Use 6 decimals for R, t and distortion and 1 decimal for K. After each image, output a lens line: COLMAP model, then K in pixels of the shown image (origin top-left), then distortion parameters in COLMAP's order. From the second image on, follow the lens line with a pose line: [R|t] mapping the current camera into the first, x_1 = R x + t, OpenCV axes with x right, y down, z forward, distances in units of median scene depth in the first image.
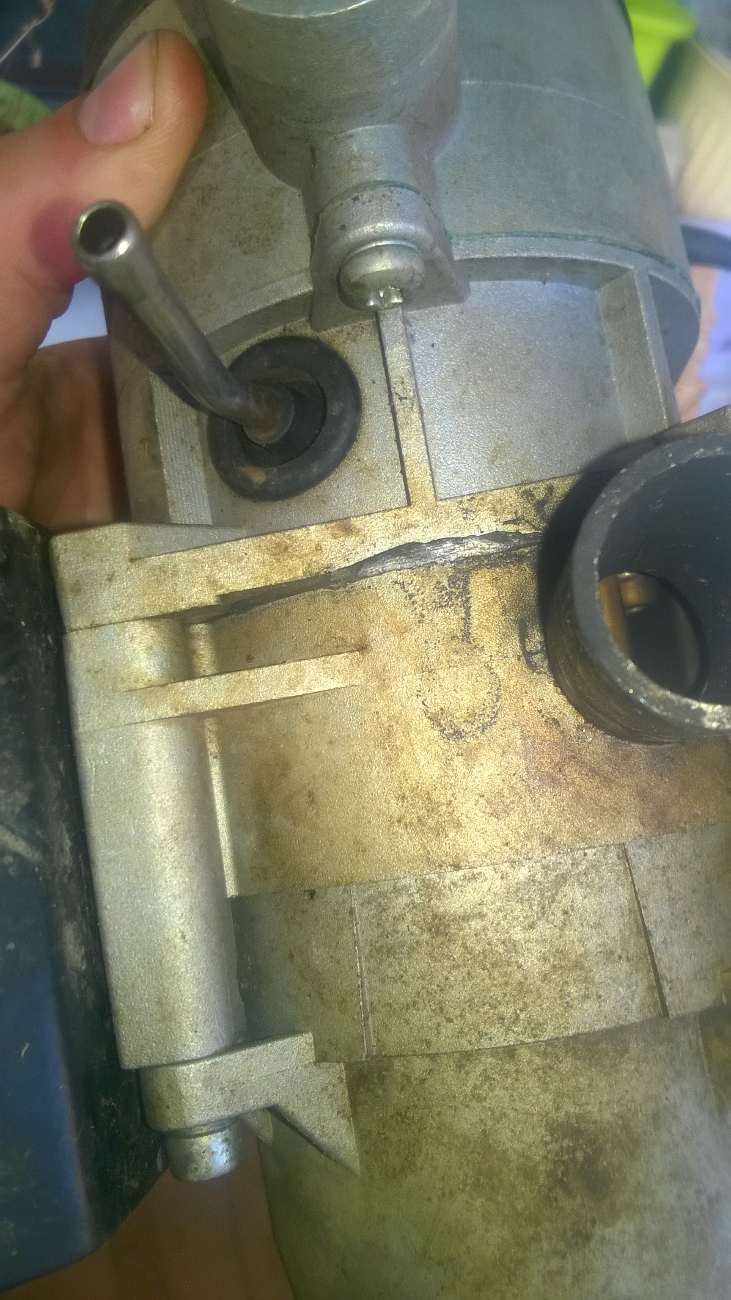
lens RADIAL K [[1030.8, 0, 365.5], [0, 1030.8, 650.0], [0, 0, 1]] dist [0.066915, -0.222846]
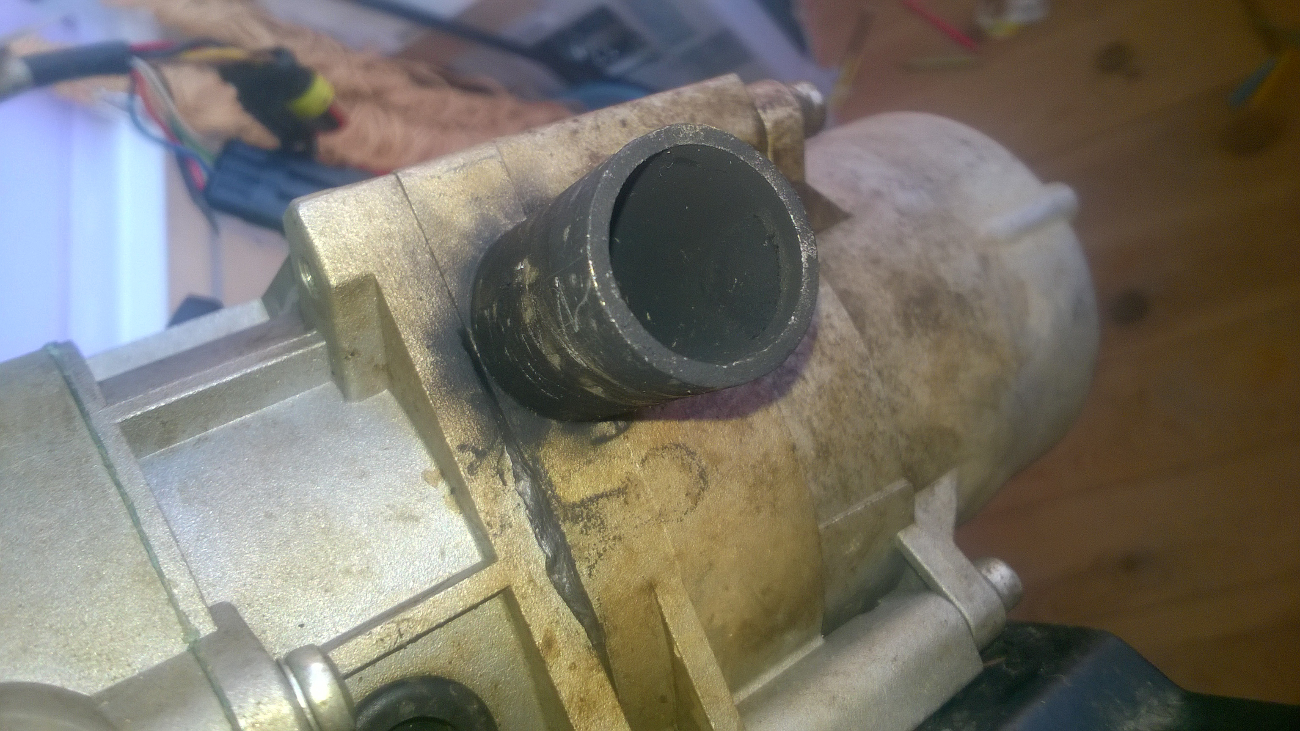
lens RADIAL K [[1012.9, 0, 650.0], [0, 1012.9, 365.5], [0, 0, 1]] dist [0.063538, -0.200753]
pose [[-0.303150, -0.946083, 0.114134, 0.091856], [0.791794, -0.183429, 0.582595, -0.558182], [-0.530248, 0.266984, 0.804709, 0.132823]]
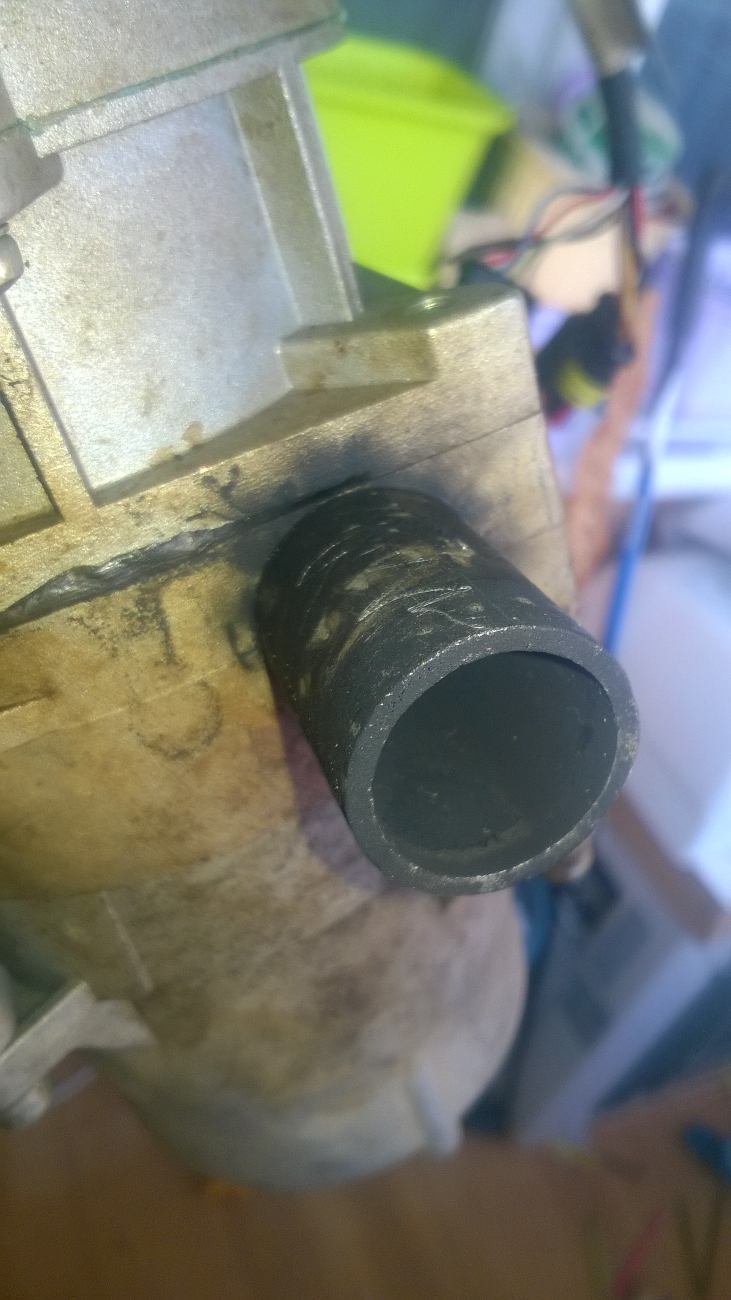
lens RADIAL K [[1030.8, 0, 365.5], [0, 1030.8, 650.0], [0, 0, 1]] dist [0.066915, -0.222846]
pose [[0.910157, -0.289007, 0.296797, -0.009032], [0.066103, 0.808586, 0.584653, -0.513567], [-0.408955, -0.512507, 0.755044, 0.280899]]
